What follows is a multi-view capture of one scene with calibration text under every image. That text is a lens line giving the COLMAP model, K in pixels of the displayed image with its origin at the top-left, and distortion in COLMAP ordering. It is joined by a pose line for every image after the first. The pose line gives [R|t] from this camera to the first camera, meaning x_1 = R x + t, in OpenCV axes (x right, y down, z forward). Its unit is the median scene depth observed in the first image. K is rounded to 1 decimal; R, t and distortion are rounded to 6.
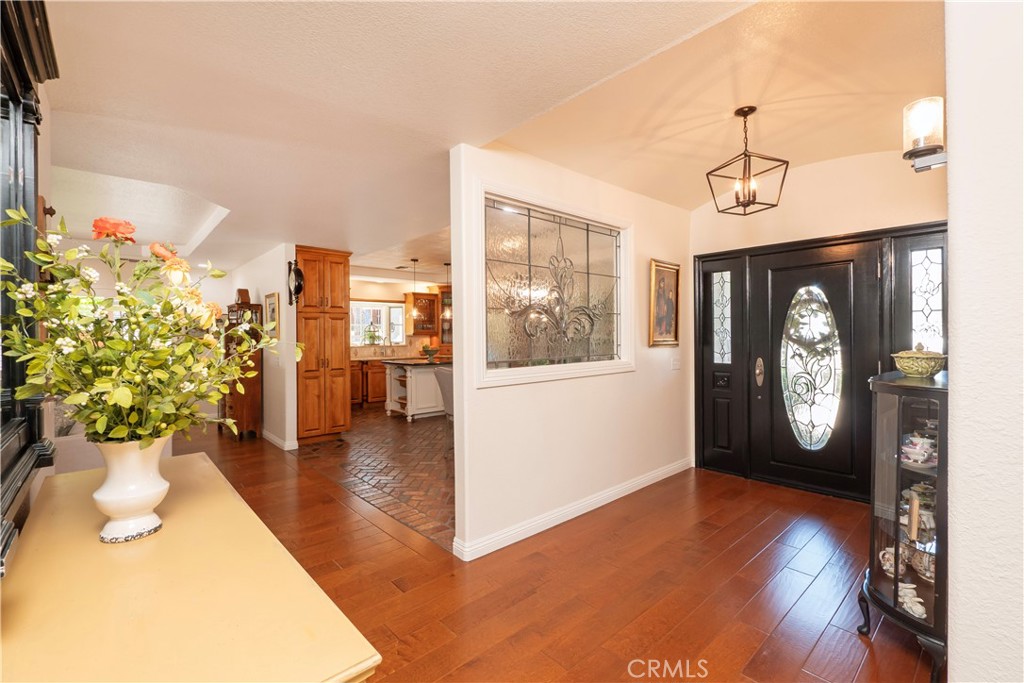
lens RADIAL K [[441.0, 0, 514.5], [0, 441.0, 340.9], [0, 0, 1]] dist [-0.013642, -0.000007]
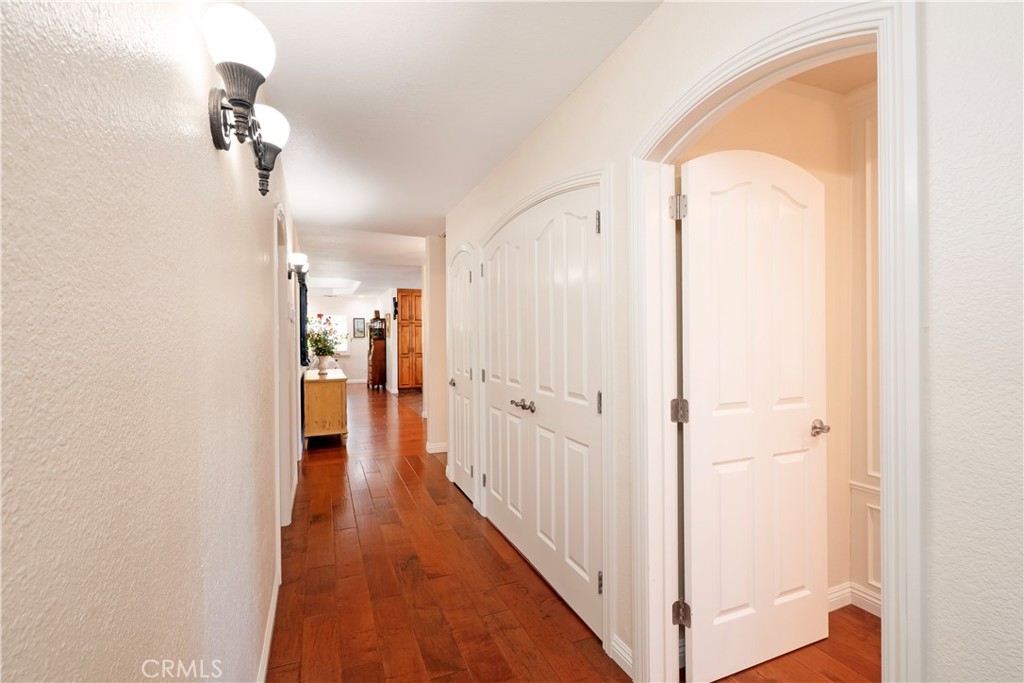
lens RADIAL K [[497.3, 0, 508.3], [0, 497.3, 337.2], [0, 0, 1]] dist [0.003507, 0.000258]
pose [[0.930961, 0.000350, -0.365118, 0.700897], [-0.000995, 0.999998, -0.001579, -0.000503], [0.365117, 0.001833, 0.930960, -0.798343]]
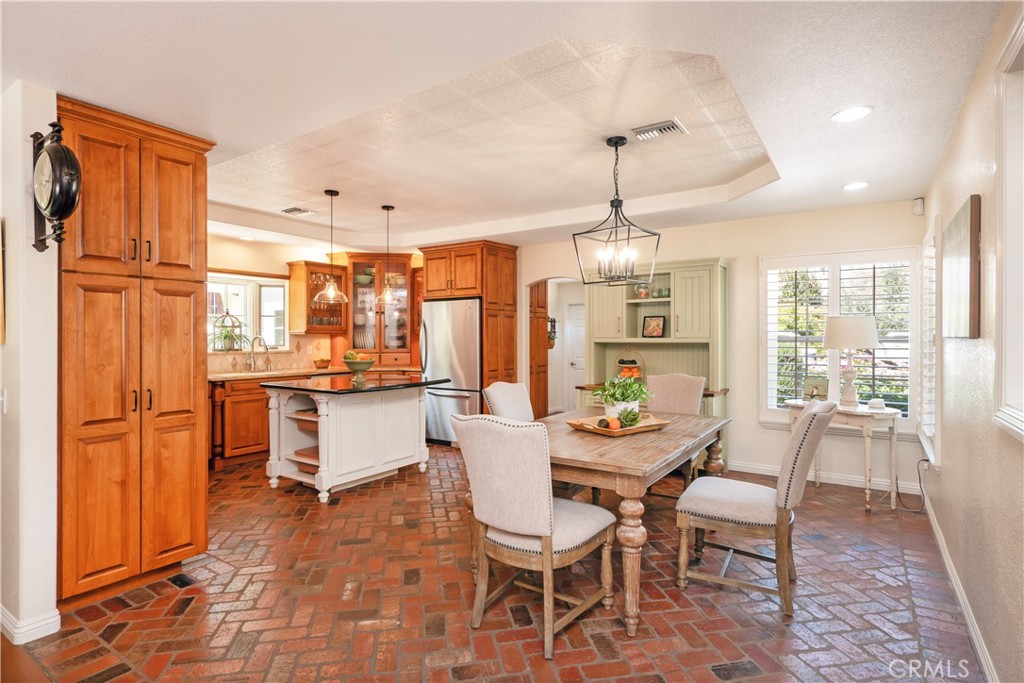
lens RADIAL K [[515.6, 0, 514.5], [0, 515.6, 339.9], [0, 0, 1]] dist [0.001432, -0.001044]
pose [[0.970691, 0.006356, 0.240248, -0.202056], [-0.005186, 0.999971, -0.005505, -0.004396], [-0.240276, 0.004097, 0.970696, 0.433710]]
